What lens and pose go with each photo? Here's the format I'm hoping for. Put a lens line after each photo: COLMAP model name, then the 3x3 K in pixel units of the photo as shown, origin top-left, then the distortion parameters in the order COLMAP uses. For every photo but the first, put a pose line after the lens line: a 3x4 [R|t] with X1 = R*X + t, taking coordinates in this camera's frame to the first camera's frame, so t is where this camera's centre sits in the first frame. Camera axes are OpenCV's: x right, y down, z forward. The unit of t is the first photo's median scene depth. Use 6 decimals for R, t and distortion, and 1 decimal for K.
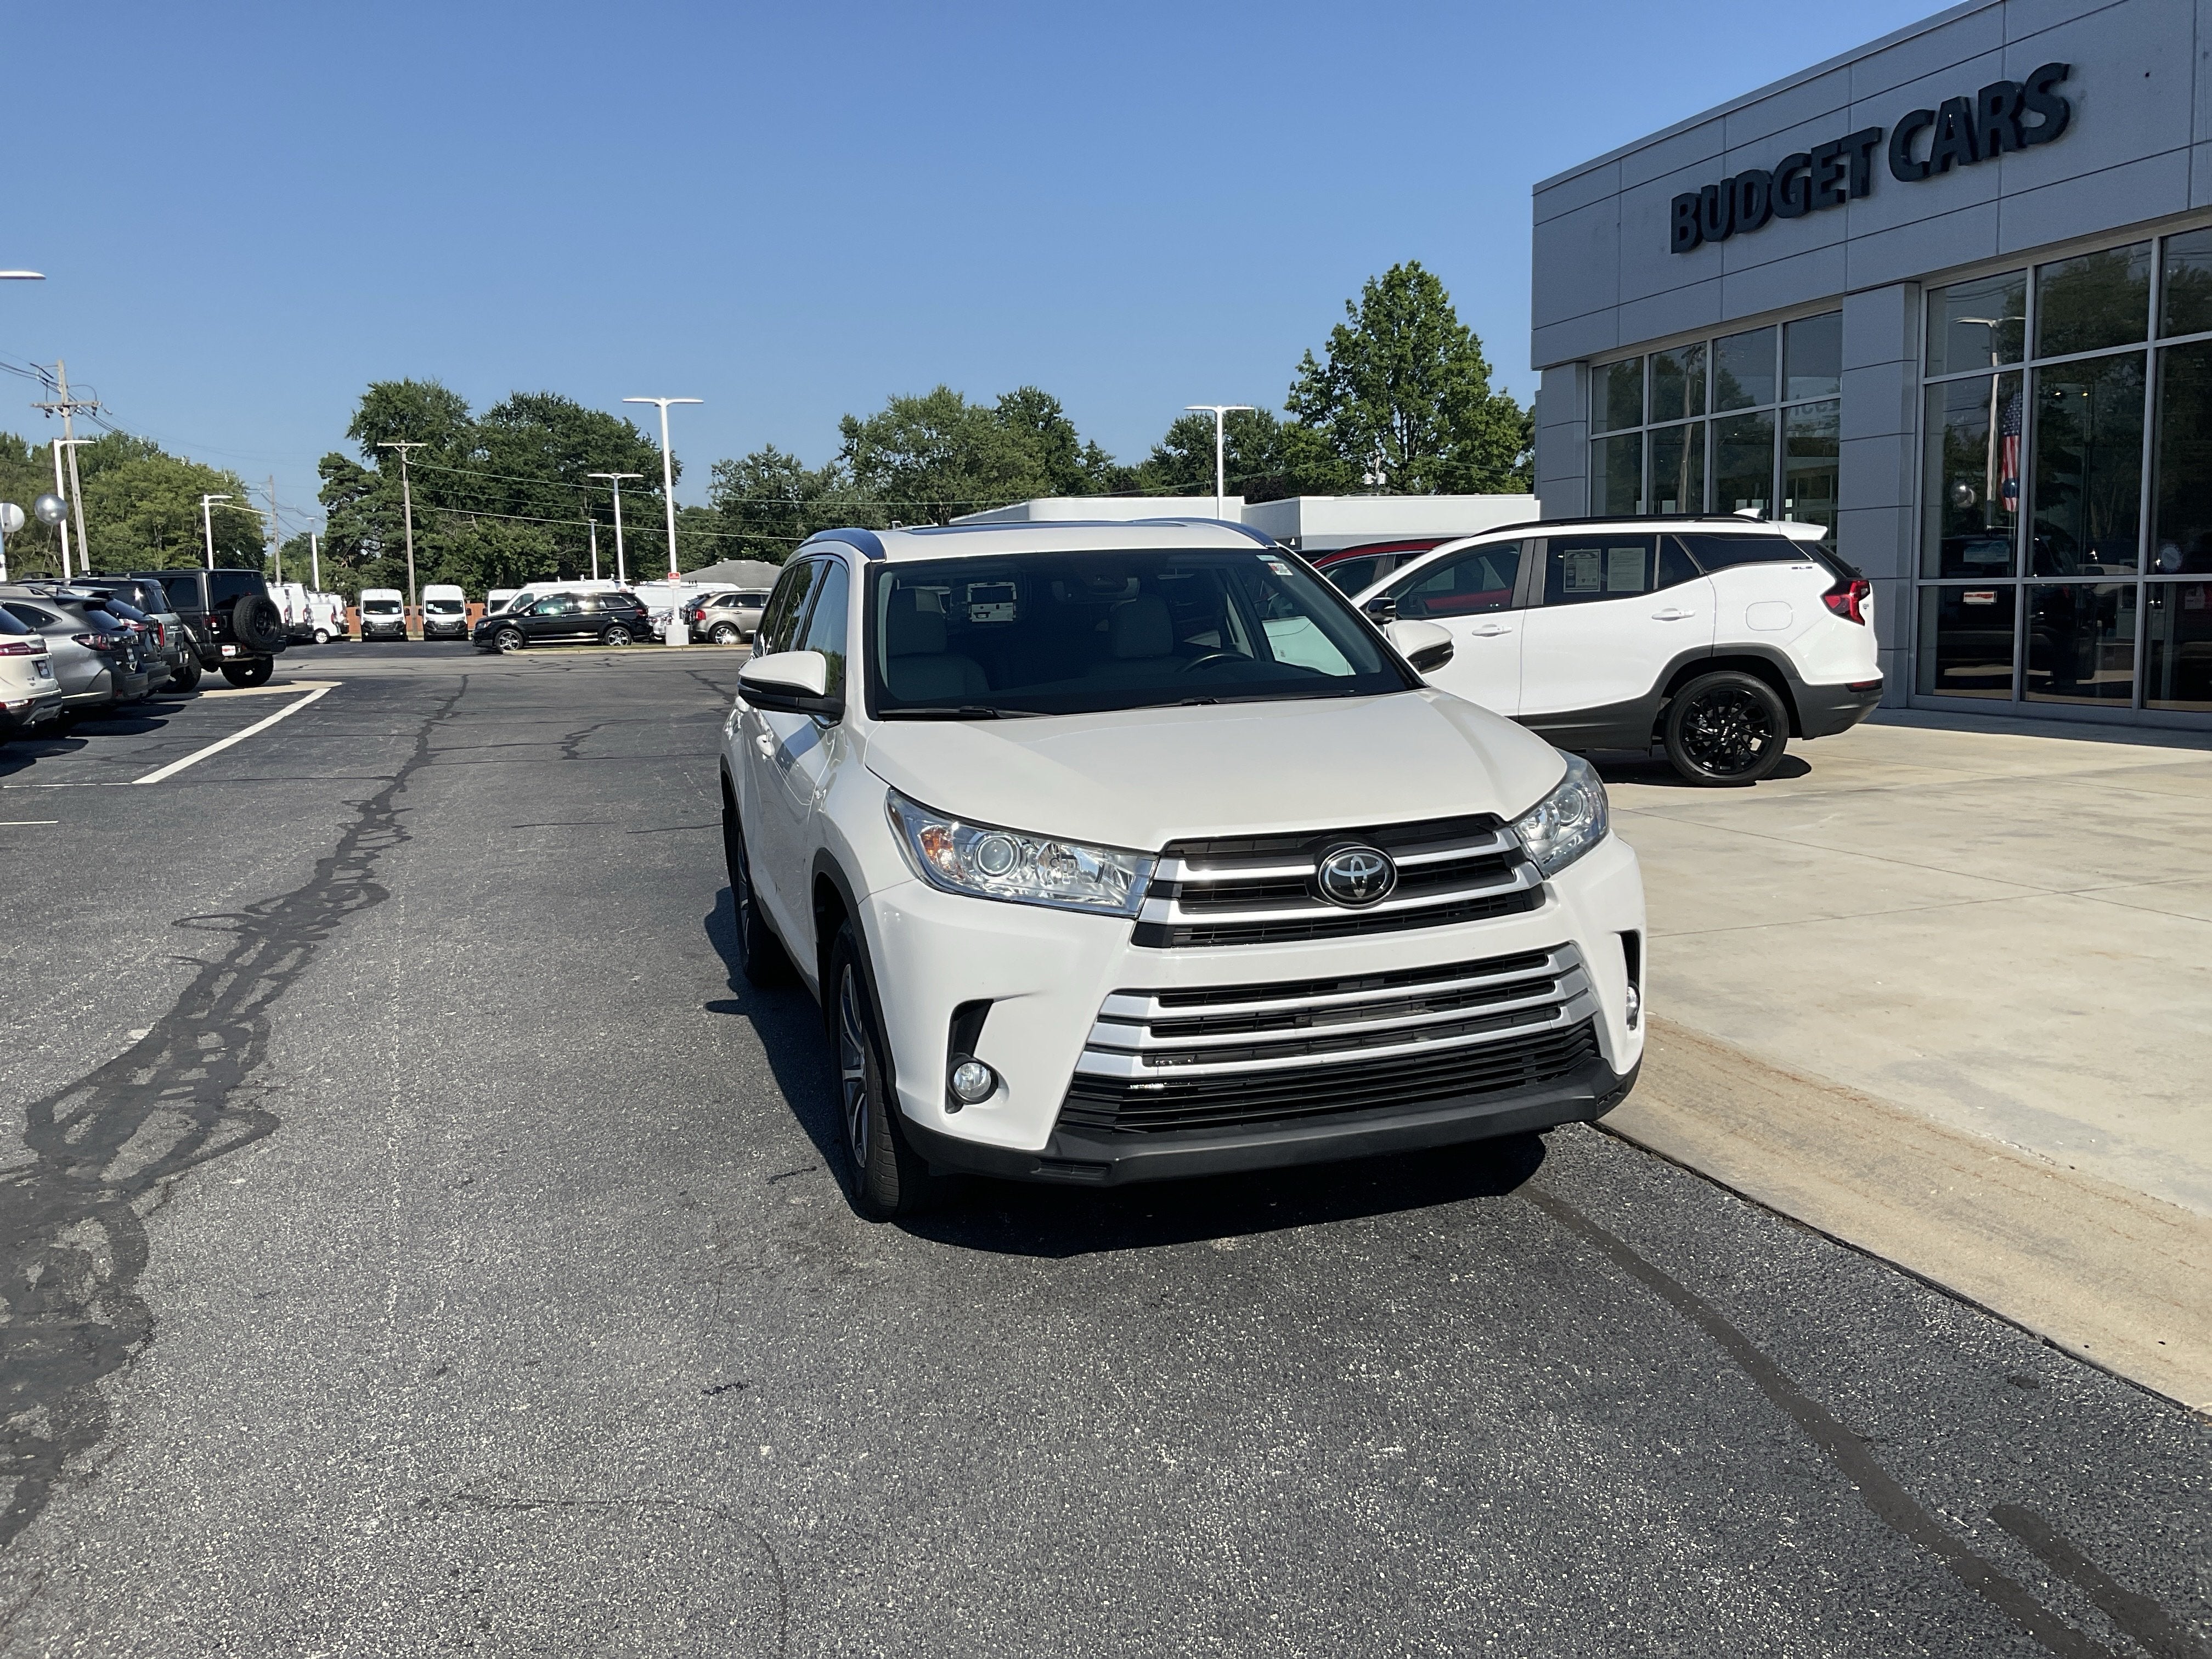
lens RADIAL K [[1817.9, 0, 1106.0], [0, 1817.9, 829.5], [0, 0, 1]] dist [0.097384, -0.202370]
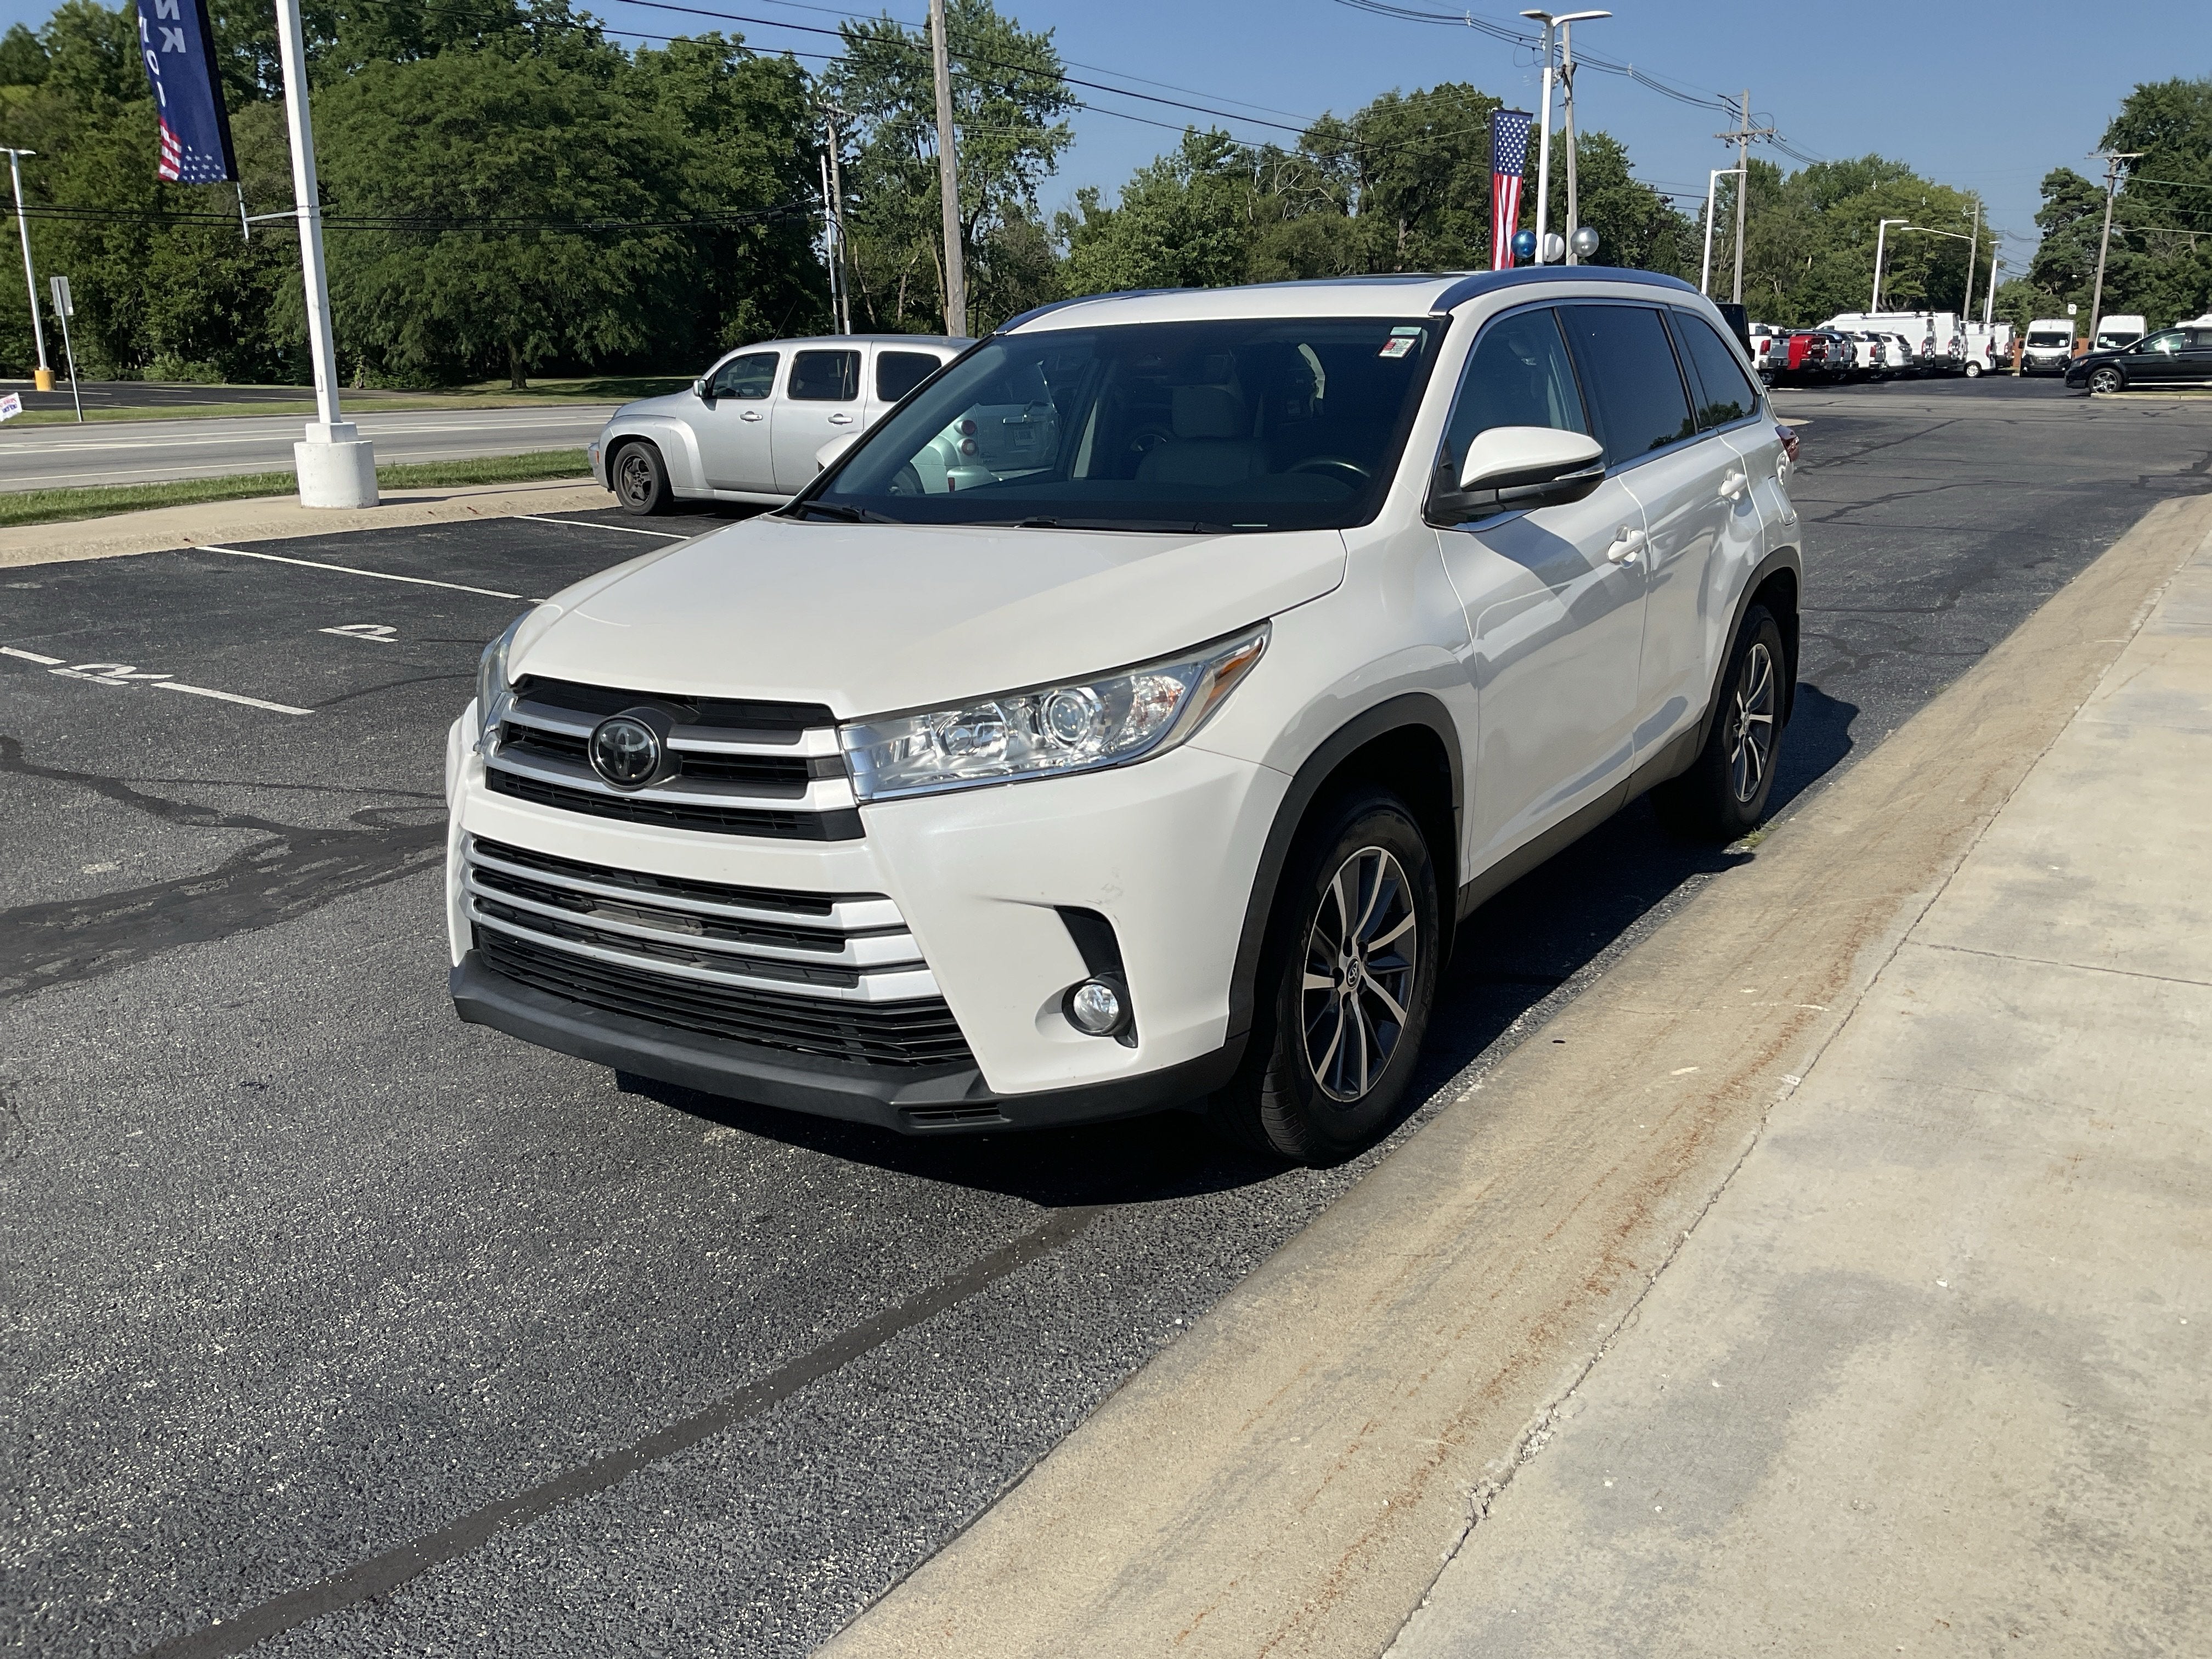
lens RADIAL K [[1817.9, 0, 1106.0], [0, 1817.9, 829.5], [0, 0, 1]] dist [0.097384, -0.202370]
pose [[0.643236, 0.211516, -0.735873, 0.164962], [-0.104733, 0.976358, 0.189092, -0.021984], [0.758471, -0.044561, 0.650181, 0.114658]]
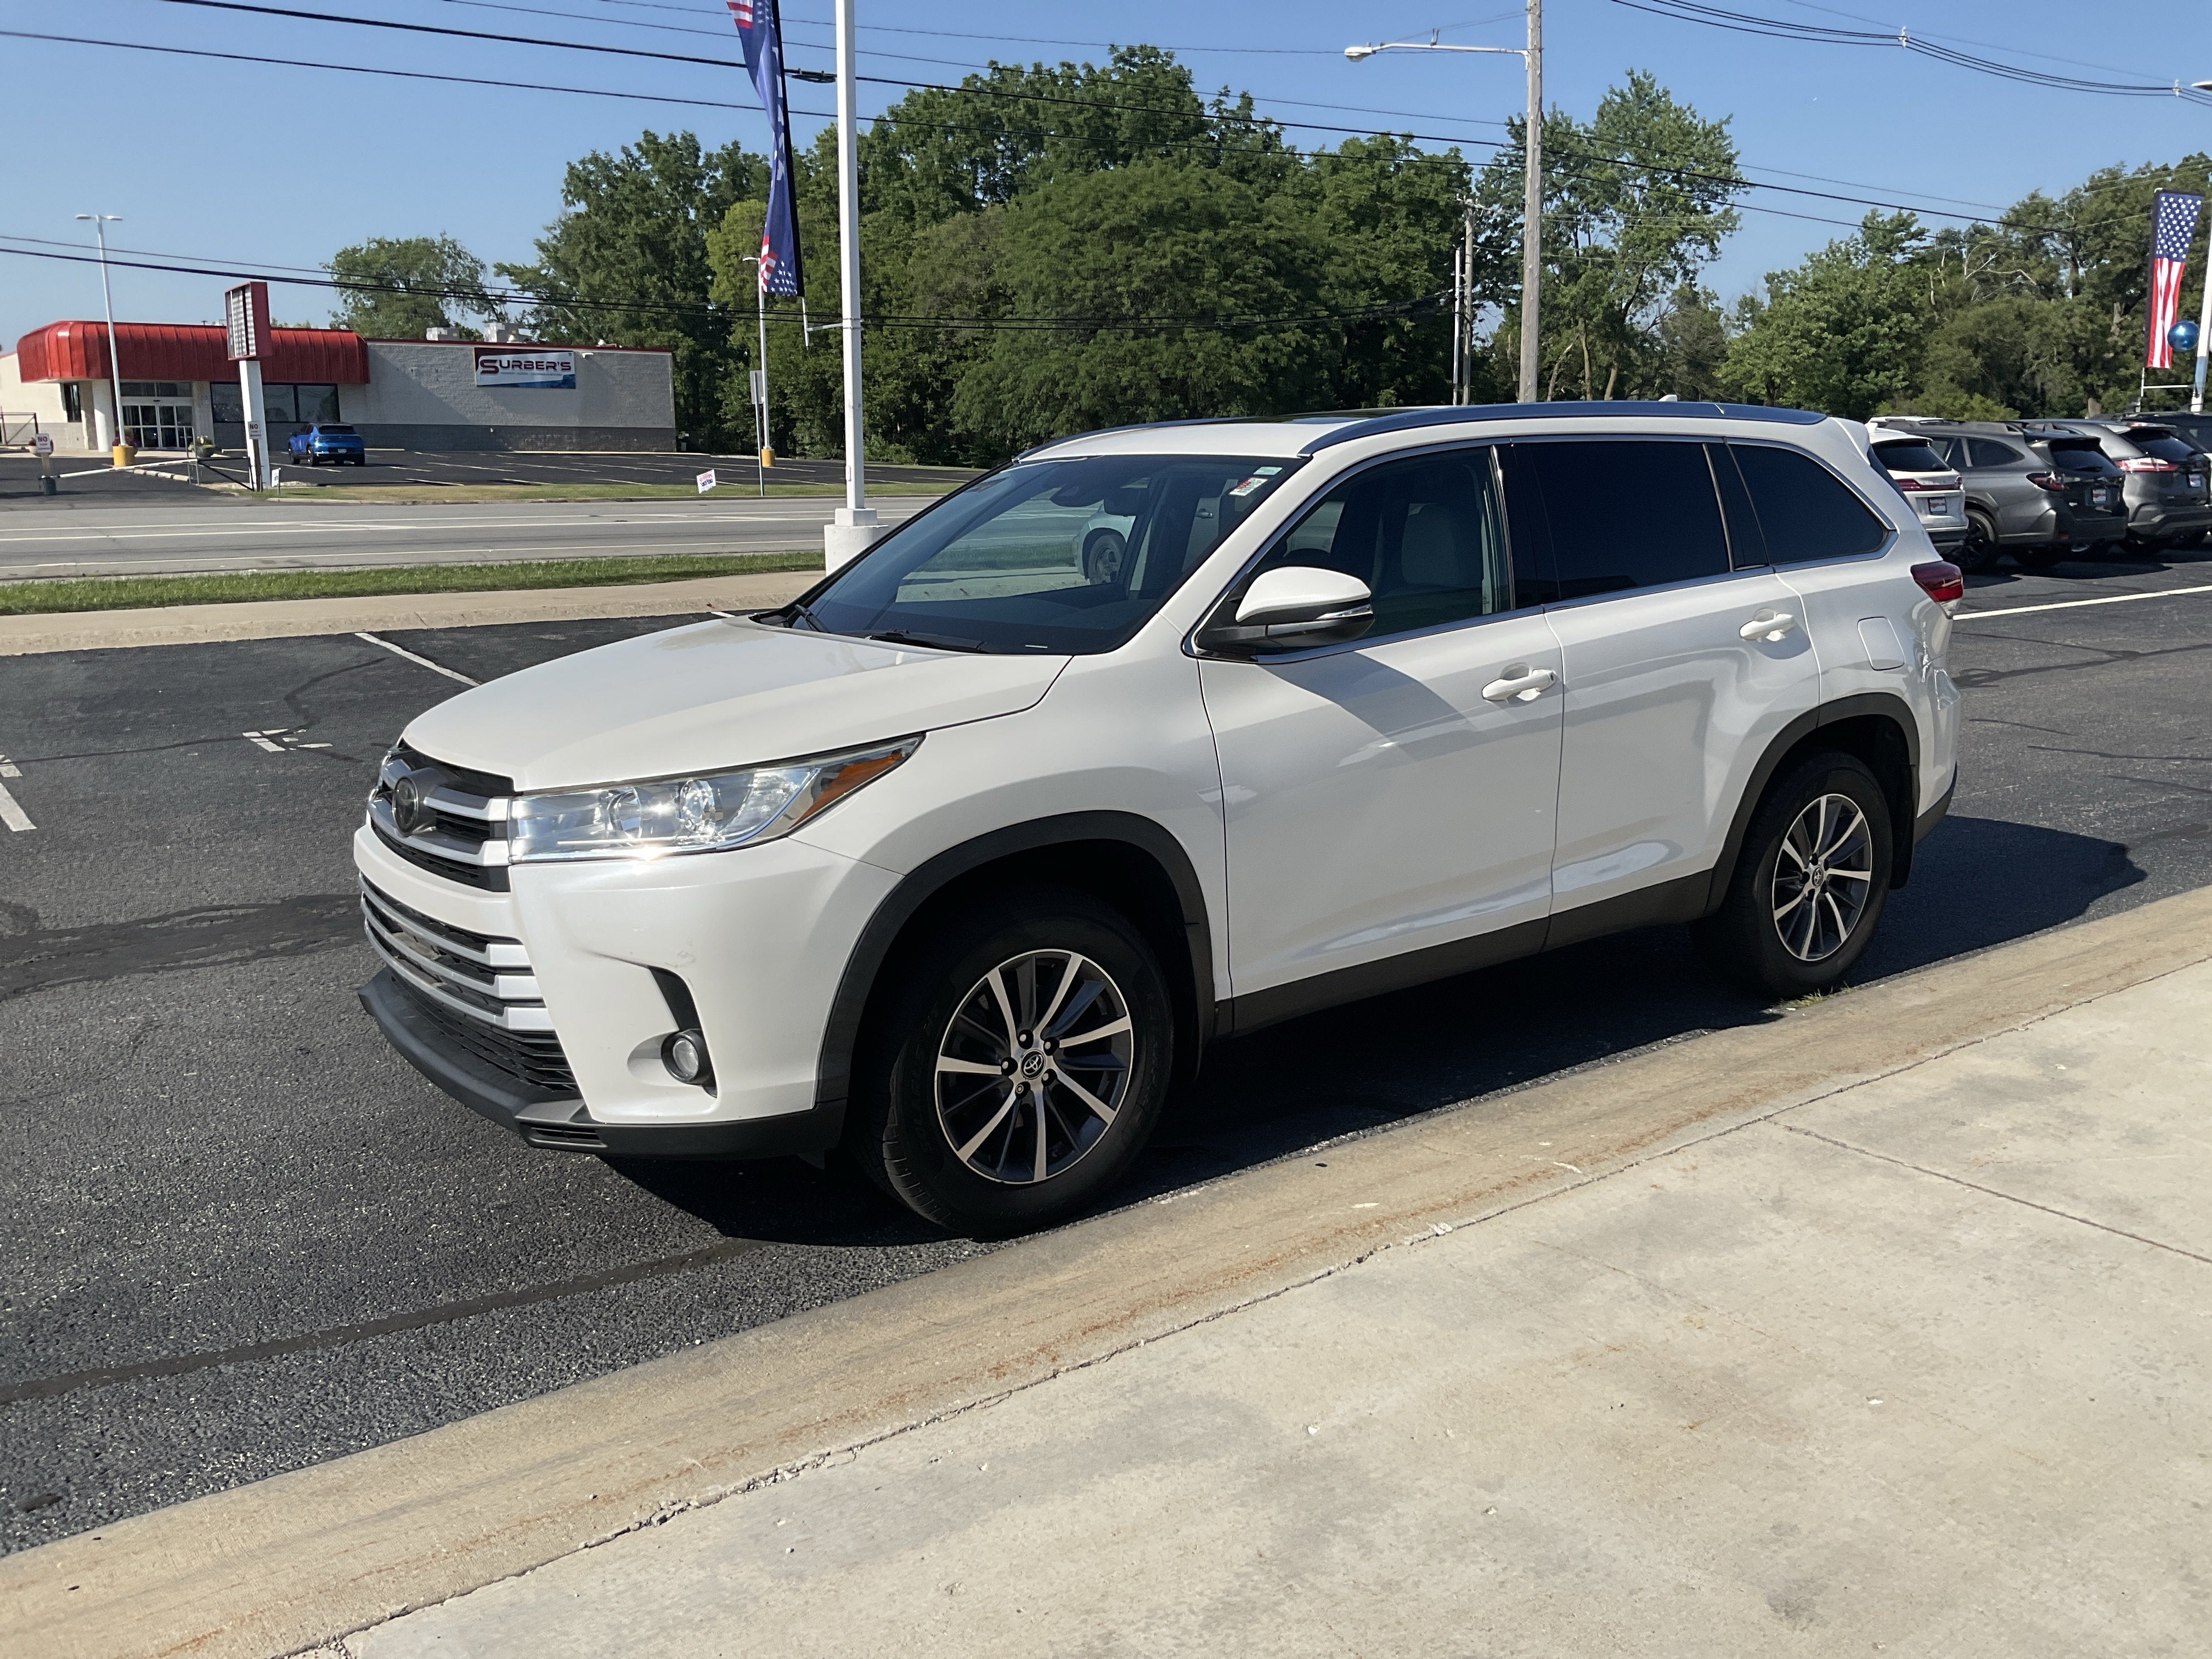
lens RADIAL K [[1817.9, 0, 1106.0], [0, 1817.9, 829.5], [0, 0, 1]] dist [0.097384, -0.202370]
pose [[0.338518, 0.221279, -0.914572, 0.223046], [-0.131613, 0.973536, 0.186831, -0.037567], [0.931710, 0.057124, 0.358682, 0.183483]]
